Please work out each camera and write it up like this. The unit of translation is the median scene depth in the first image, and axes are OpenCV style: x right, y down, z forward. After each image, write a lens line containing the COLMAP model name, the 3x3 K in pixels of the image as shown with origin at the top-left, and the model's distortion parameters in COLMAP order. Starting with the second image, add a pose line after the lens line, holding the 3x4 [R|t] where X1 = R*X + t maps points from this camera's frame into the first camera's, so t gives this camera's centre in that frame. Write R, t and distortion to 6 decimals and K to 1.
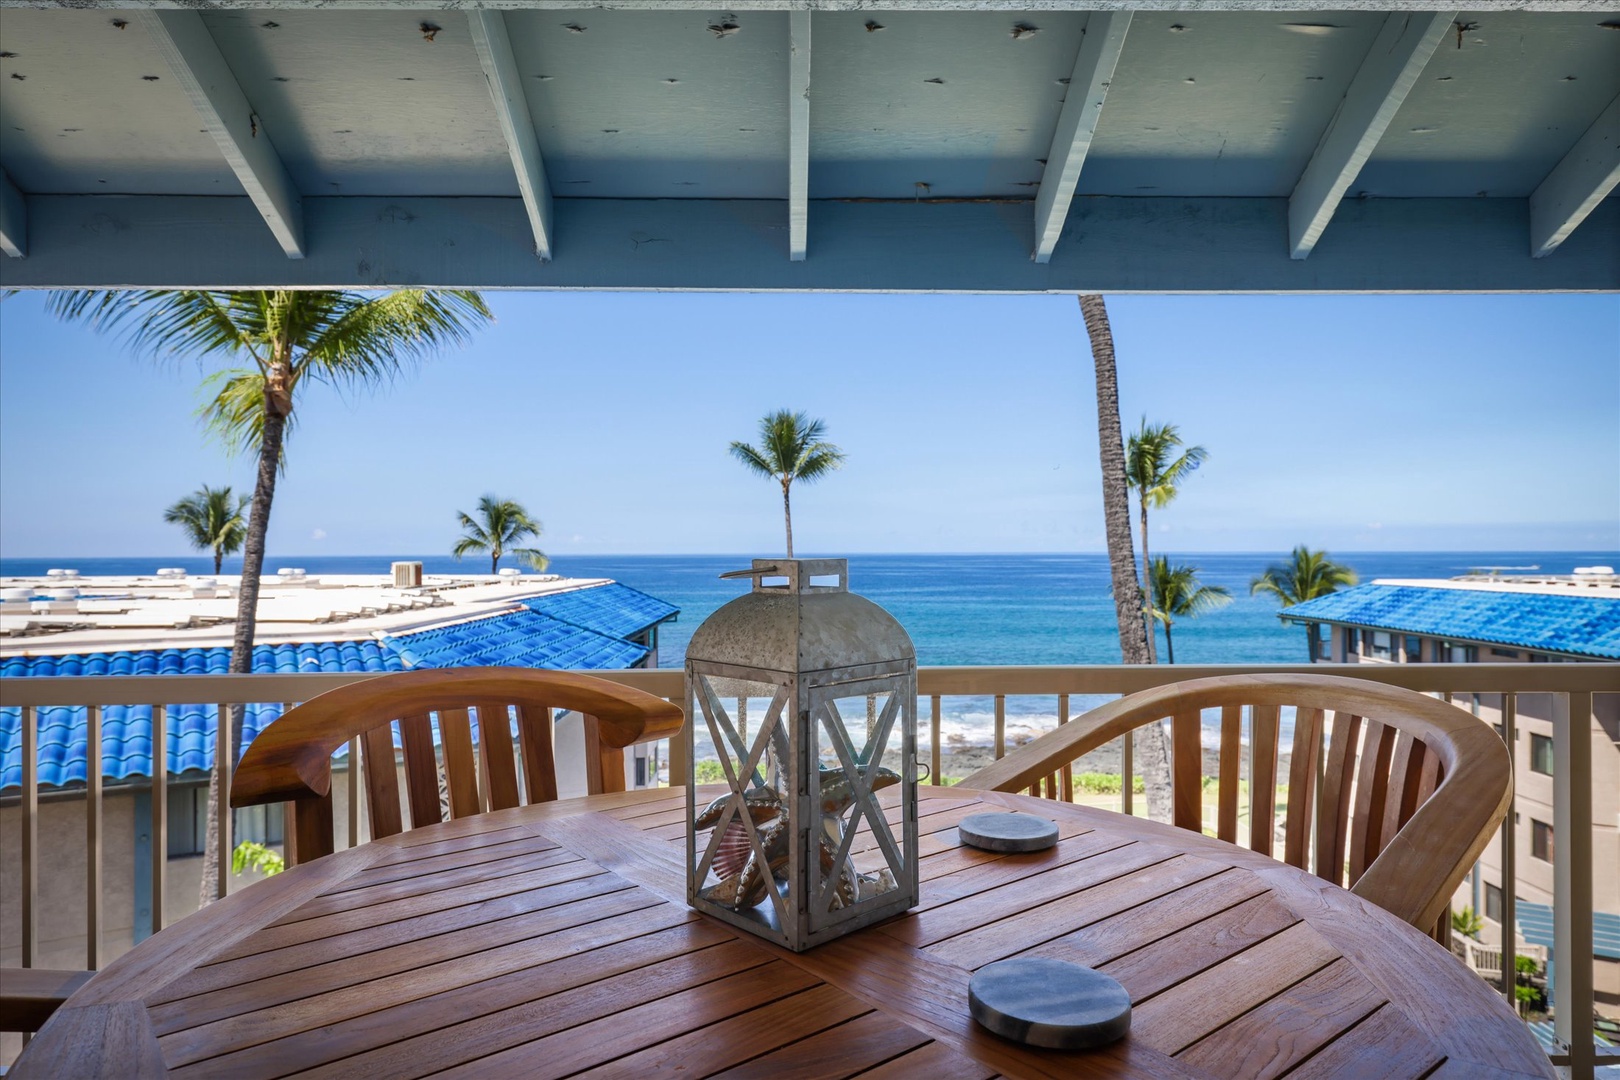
lens RADIAL K [[979.4, 0, 794.1], [0, 979.4, 538.8], [0, 0, 1]] dist [-0.026490, -0.001703]
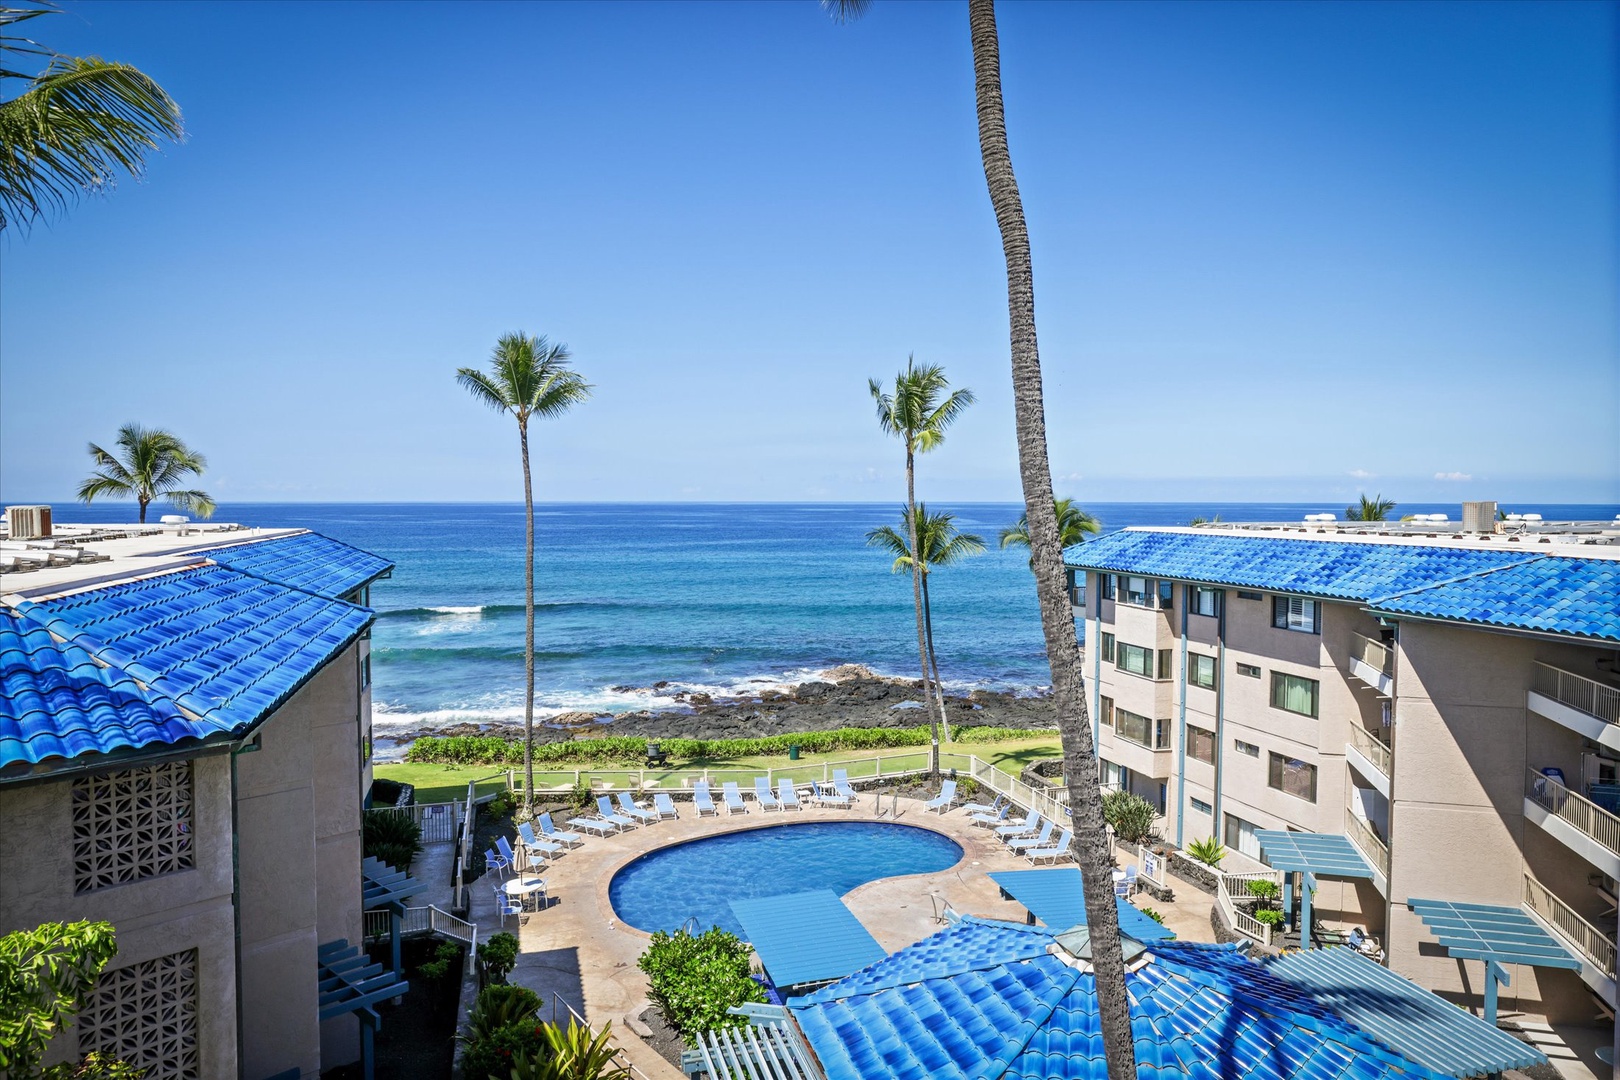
lens RADIAL K [[1045.6, 0, 809.4], [0, 1045.6, 541.4], [0, 0, 1]] dist [-0.047492, 0.024338]
pose [[0.958954, -0.006081, 0.283495, -0.031430], [-0.008695, 0.998669, 0.050833, 0.004702], [-0.283427, -0.051211, 0.957625, 0.046069]]
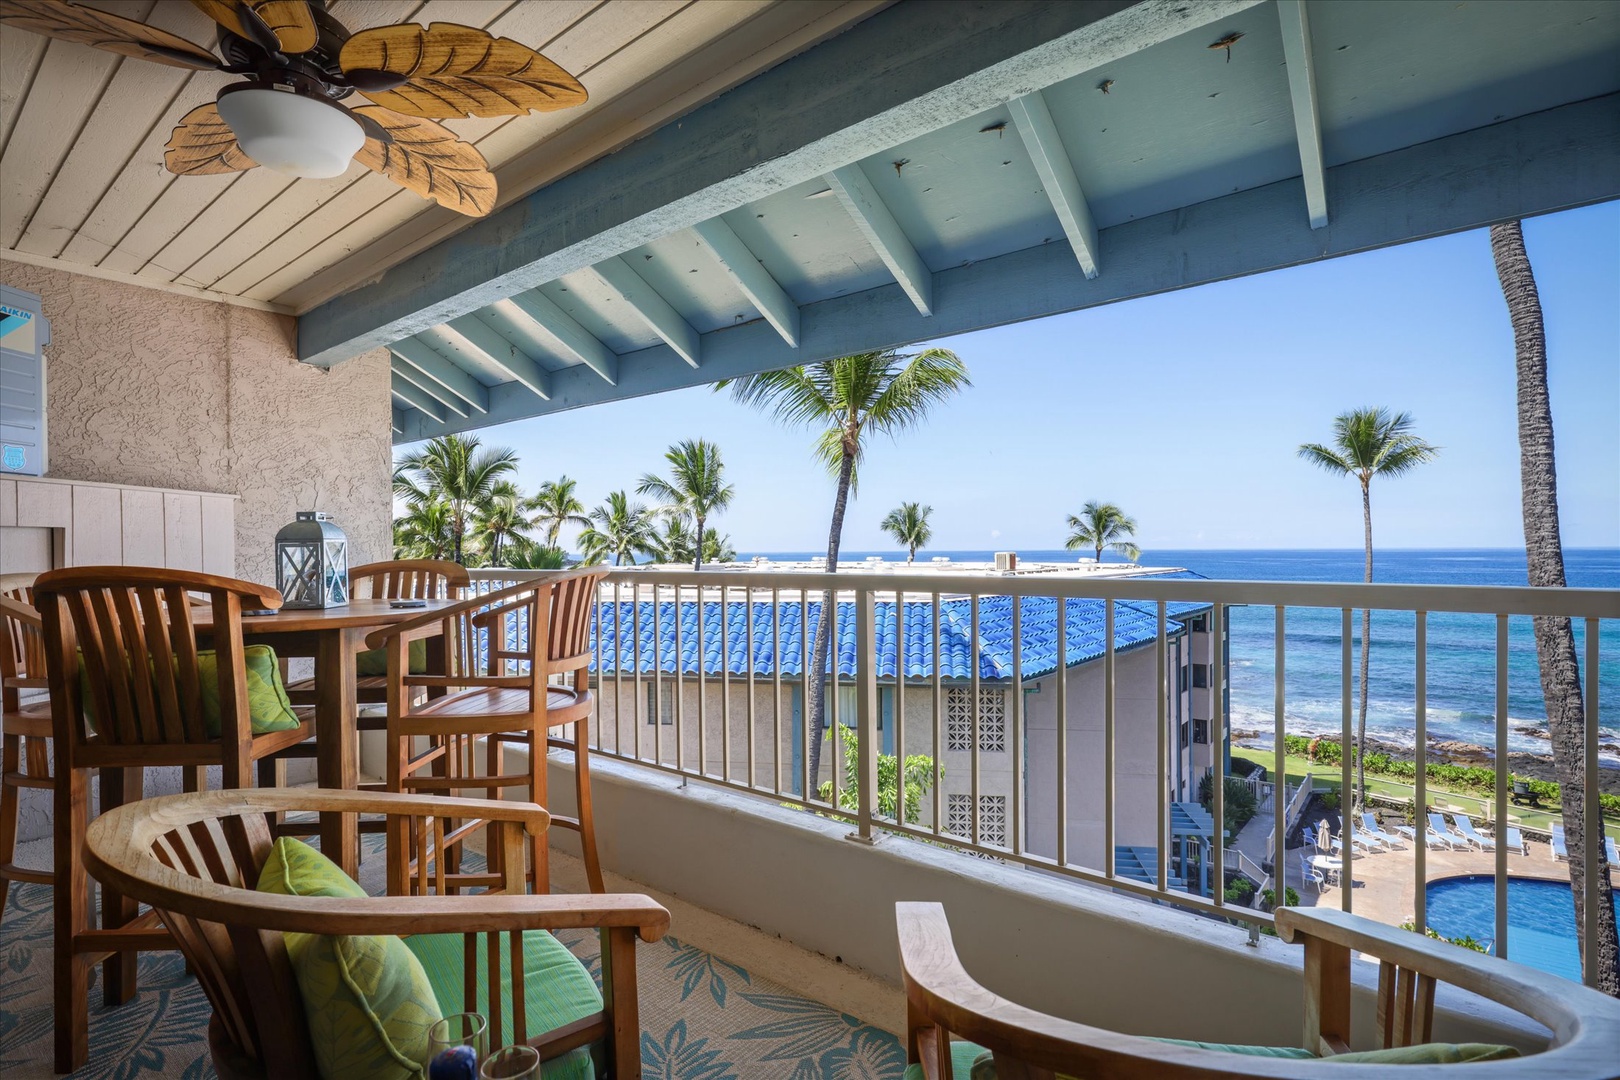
lens RADIAL K [[774.7, 0, 818.8], [0, 774.7, 545.6], [0, 0, 1]] dist [-0.003397, -0.000757]
pose [[0.776067, -0.004696, -0.630633, 0.069624], [0.011187, 0.999917, 0.006320, 0.003657], [0.630551, -0.011959, 0.776056, -0.002681]]
